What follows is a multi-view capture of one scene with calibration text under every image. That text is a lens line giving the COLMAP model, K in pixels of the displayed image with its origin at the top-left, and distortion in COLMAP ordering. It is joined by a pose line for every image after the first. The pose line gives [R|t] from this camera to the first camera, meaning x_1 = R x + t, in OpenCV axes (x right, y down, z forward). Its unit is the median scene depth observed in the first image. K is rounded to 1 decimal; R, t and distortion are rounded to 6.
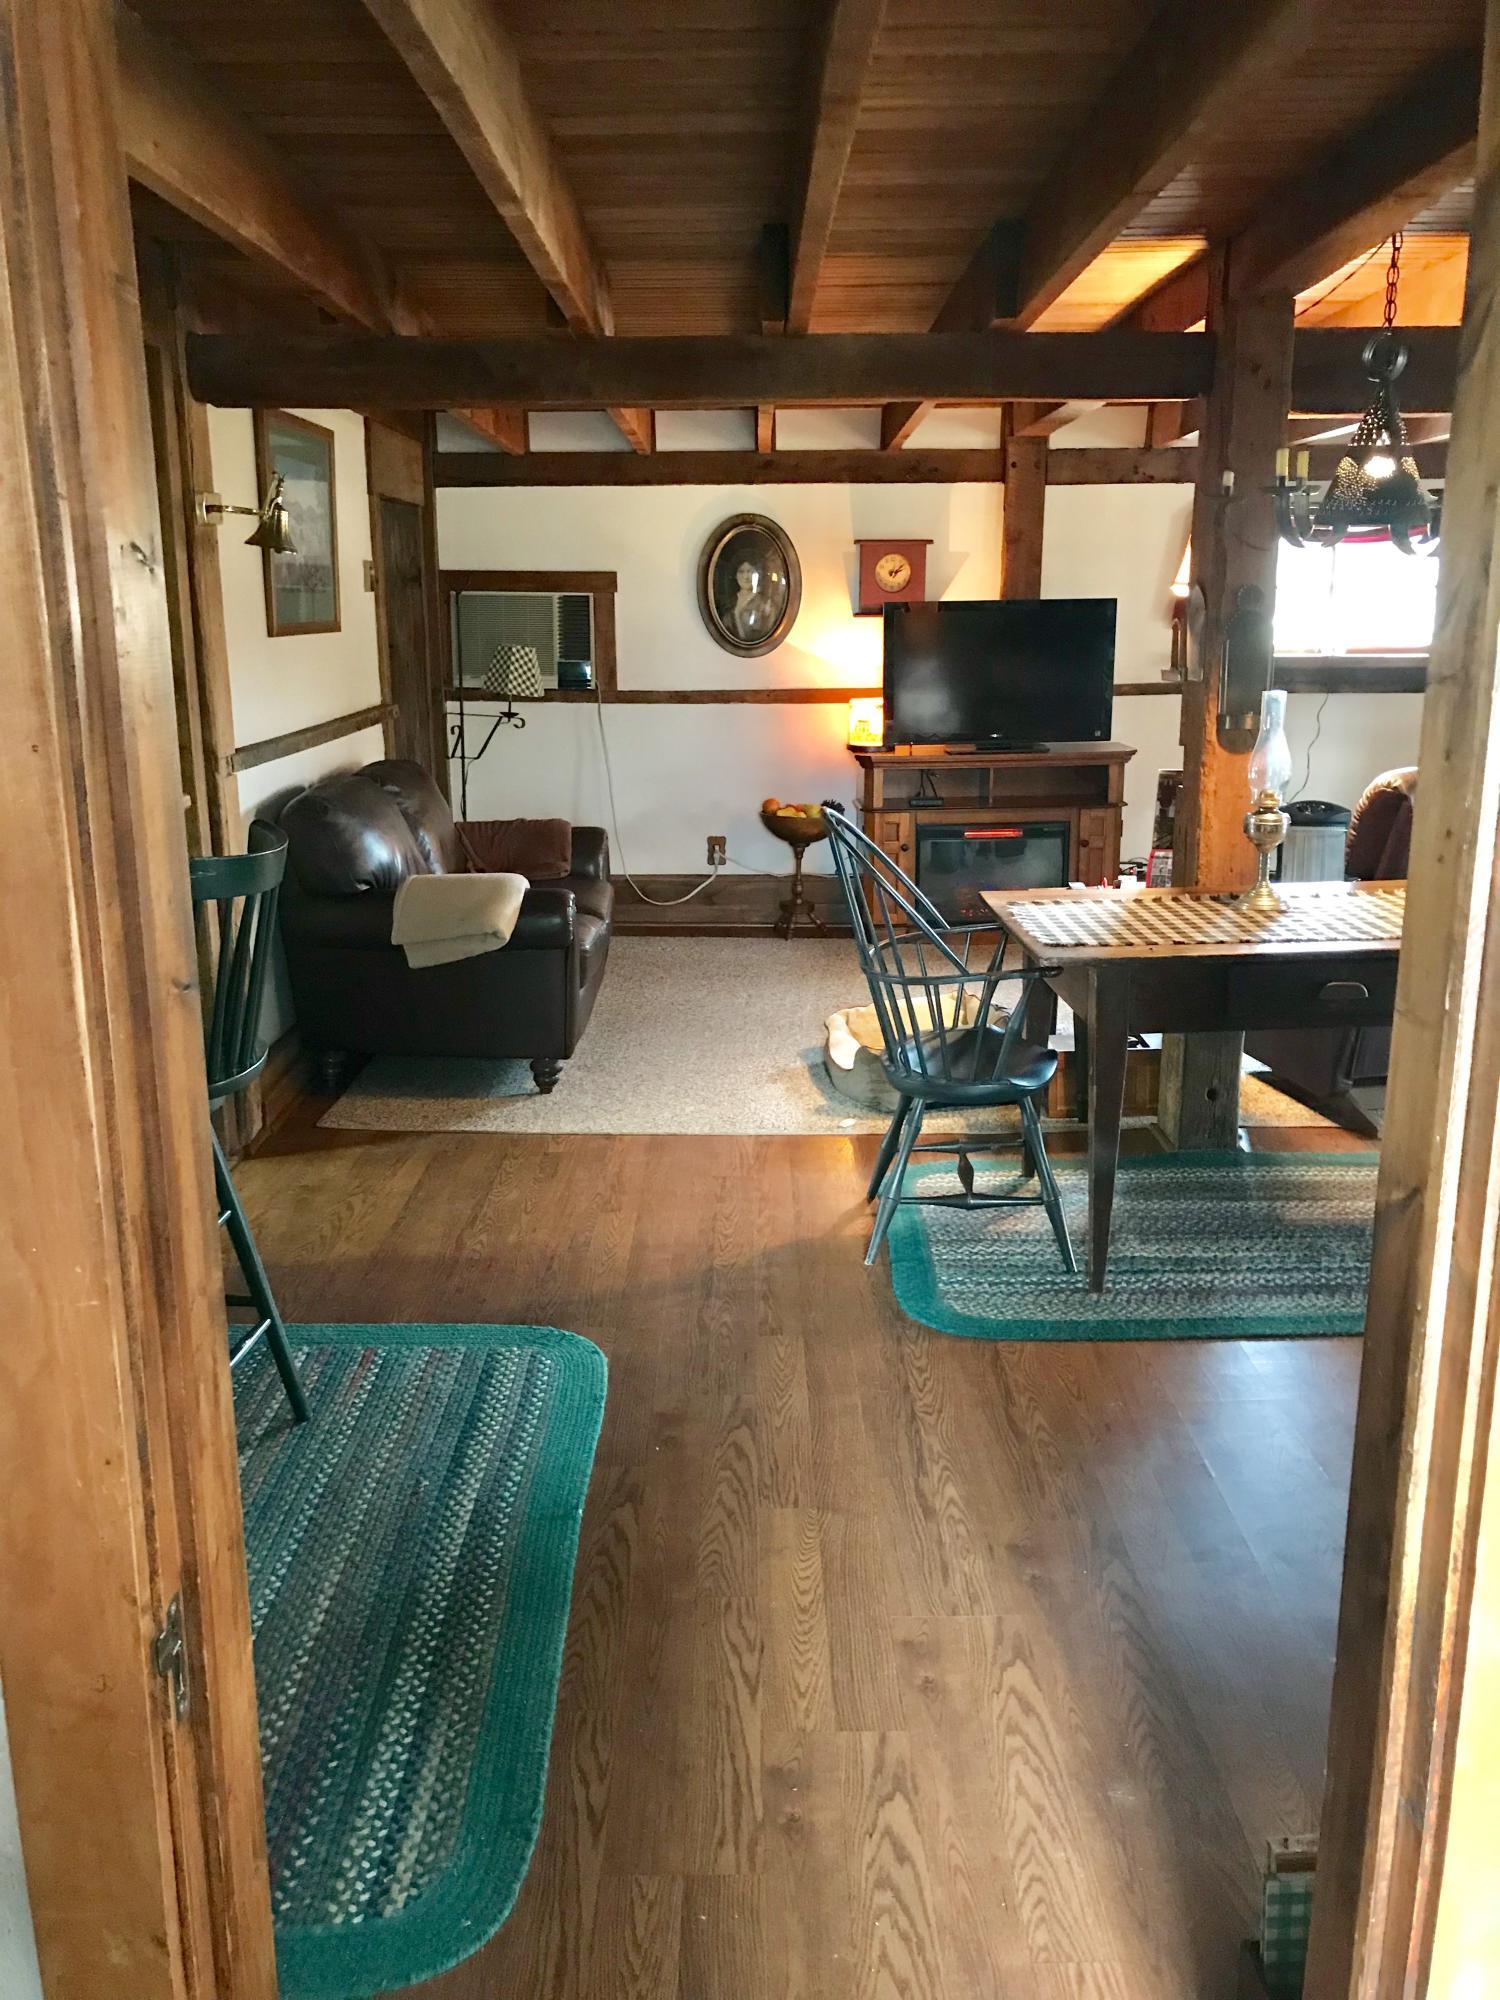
lens RADIAL K [[1642.4, 0, 752.6], [0, 1642.4, 996.3], [0, 0, 1]] dist [0.033354, -0.043981]
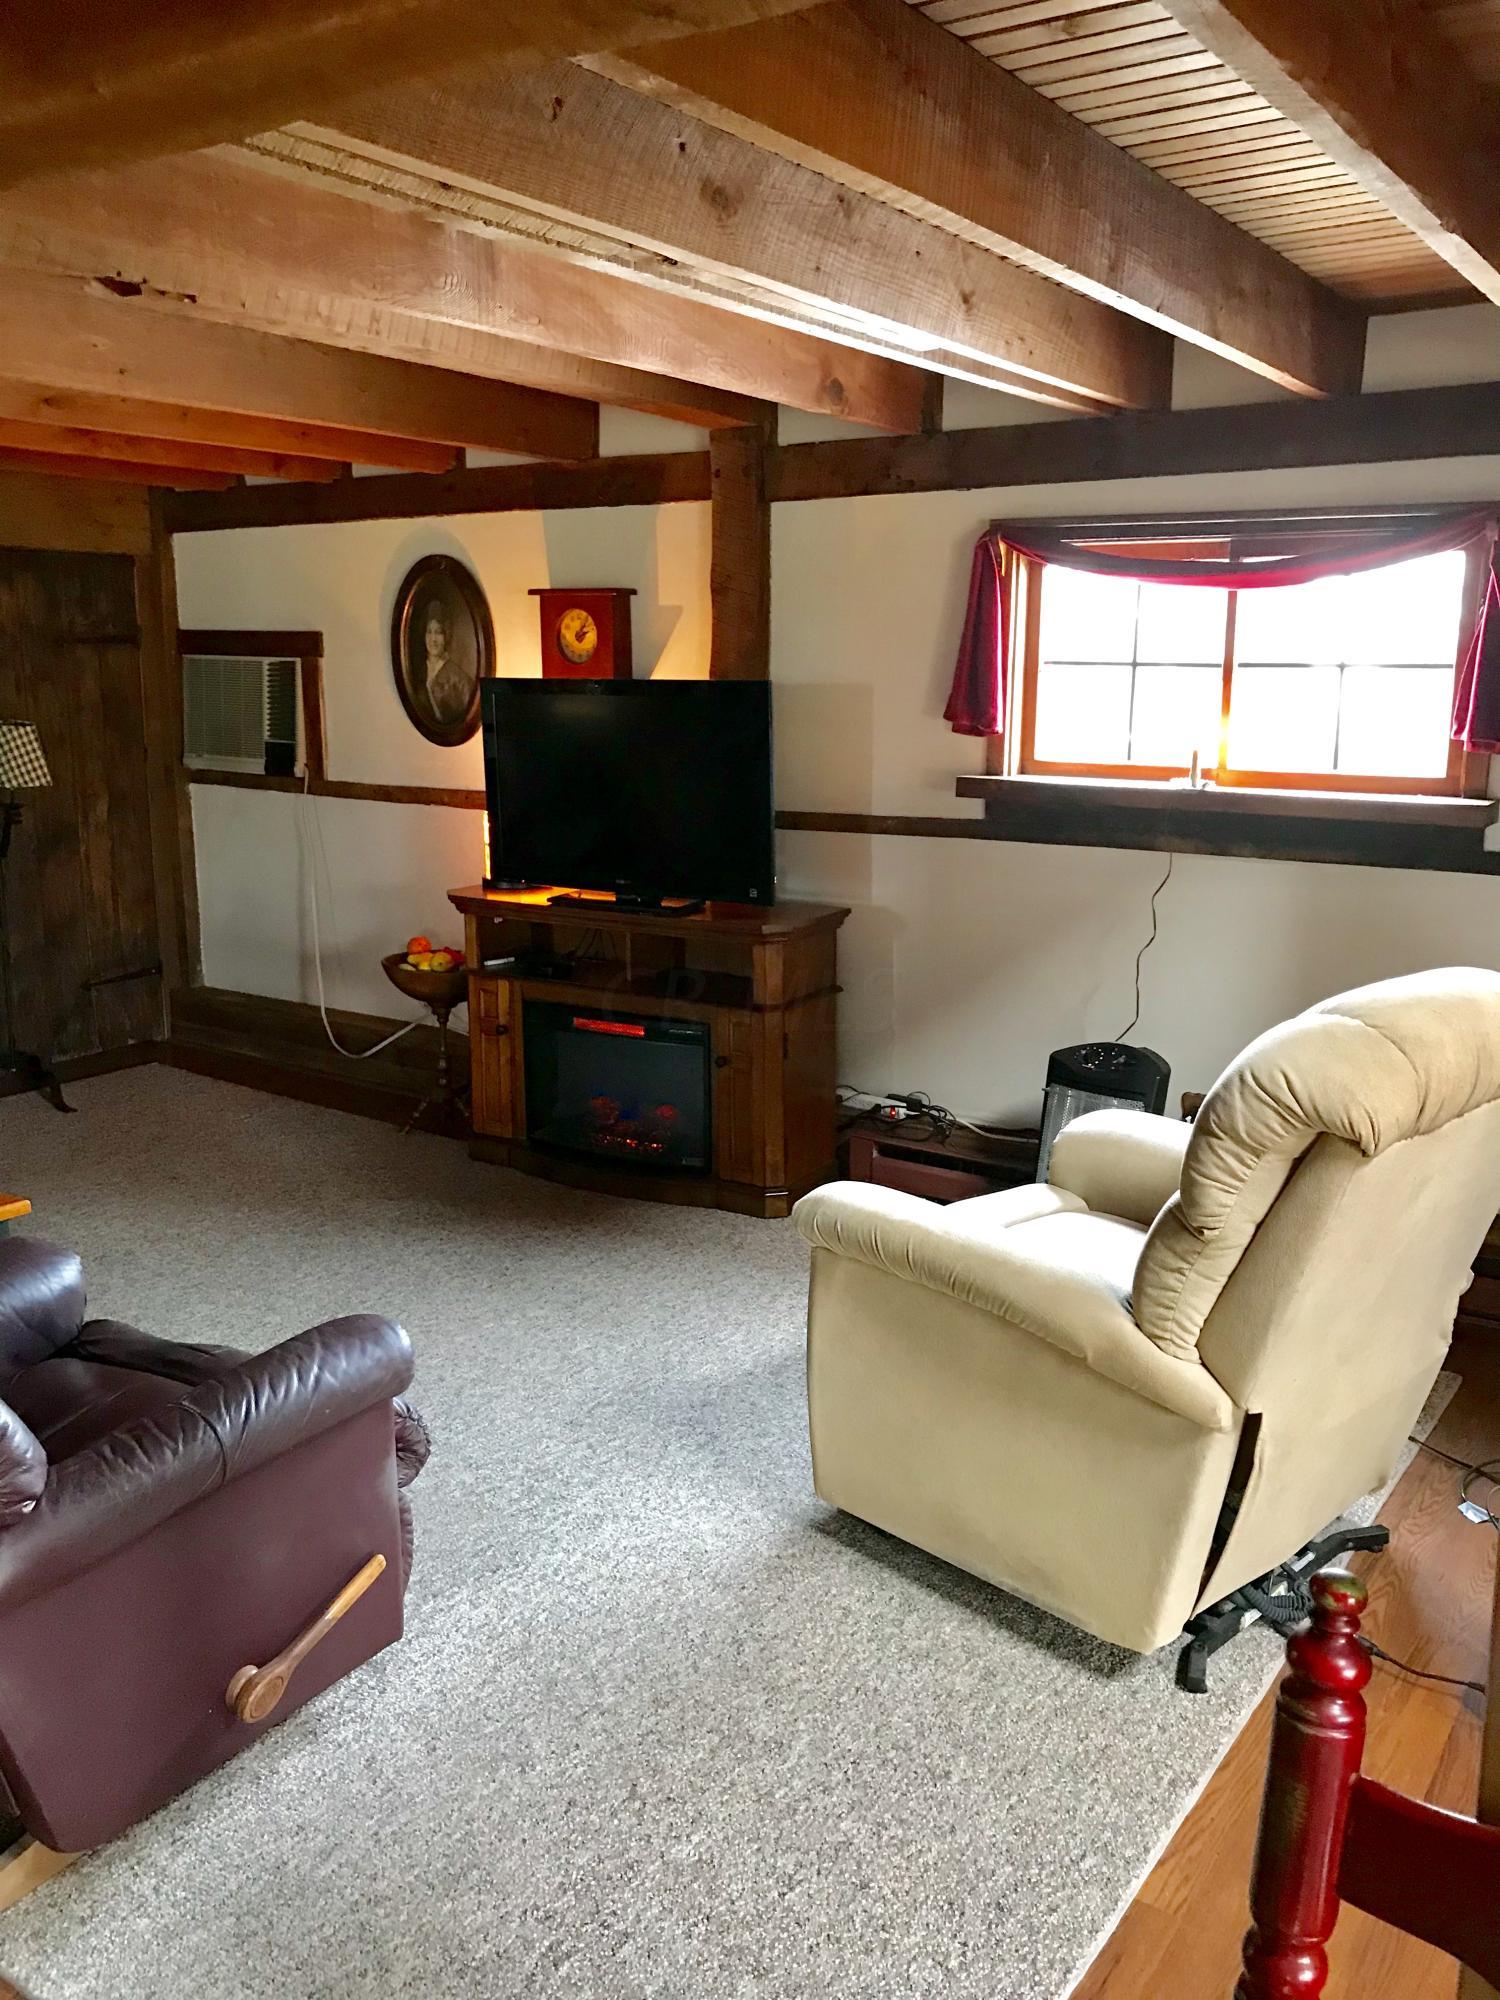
lens RADIAL K [[1642.4, 0, 762.7], [0, 1642.4, 980.6], [0, 0, 1]] dist [0.033354, -0.043981]
pose [[0.827128, 0.119675, -0.549124, 0.547833], [-0.138642, 0.990318, 0.006996, -0.128056], [0.544644, 0.070345, 0.835712, 0.469409]]
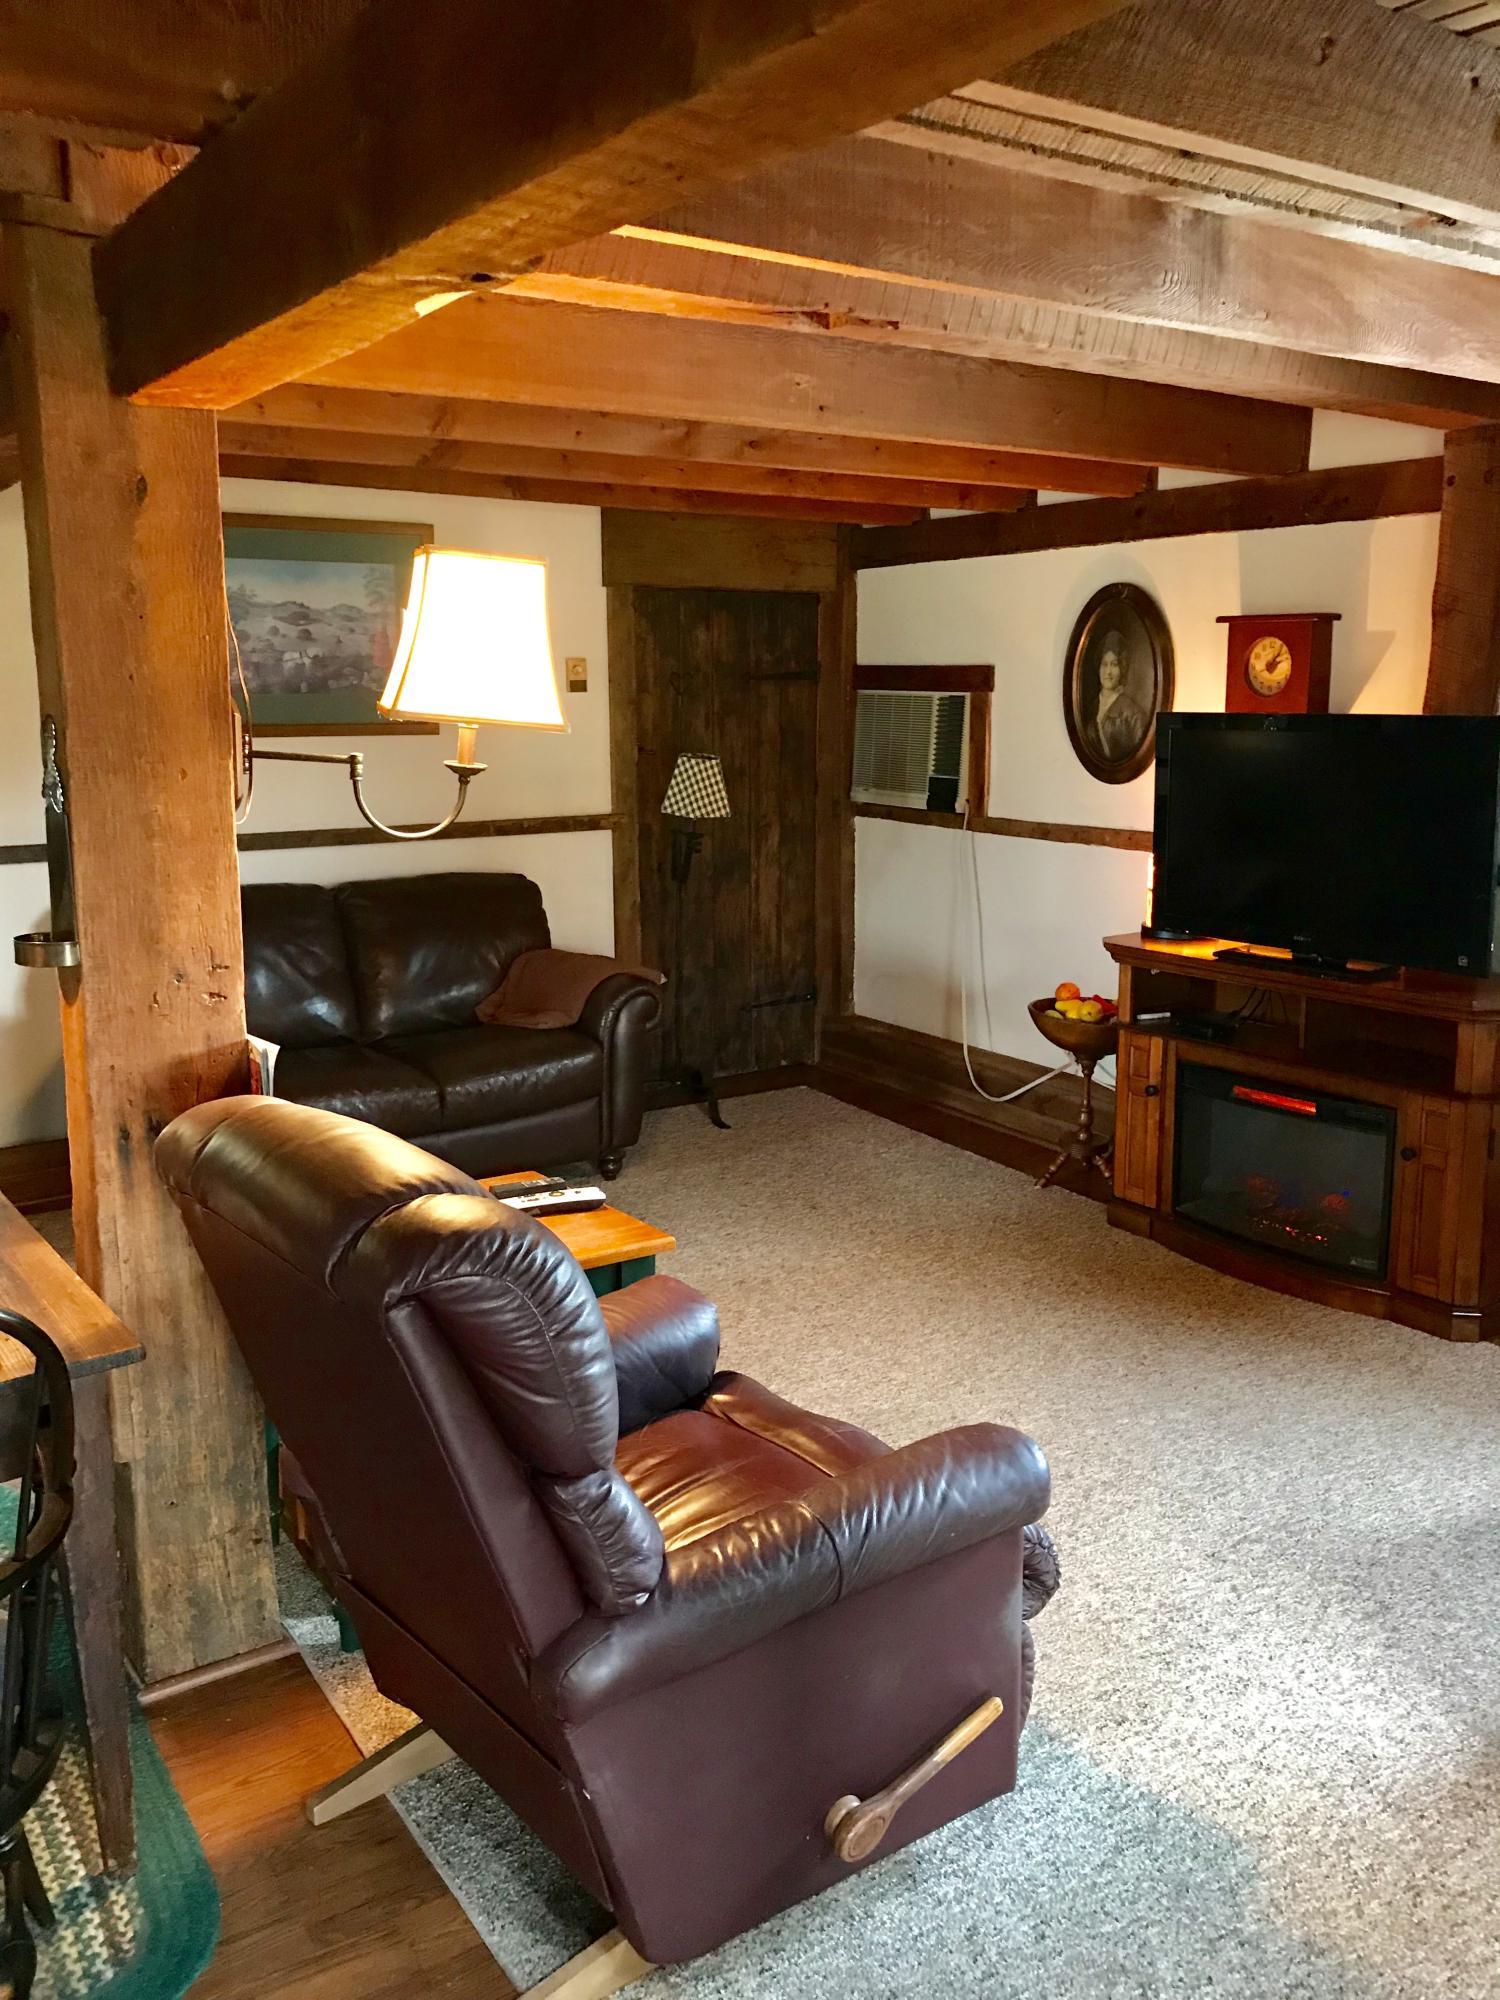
lens RADIAL K [[1642.4, 0, 762.5], [0, 1642.4, 990.0], [0, 0, 1]] dist [0.033354, -0.043981]
pose [[0.552671, 0.160530, -0.817793, 0.515534], [-0.195774, 0.978822, 0.059834, -0.134577], [0.810079, 0.127035, 0.572394, 0.492049]]
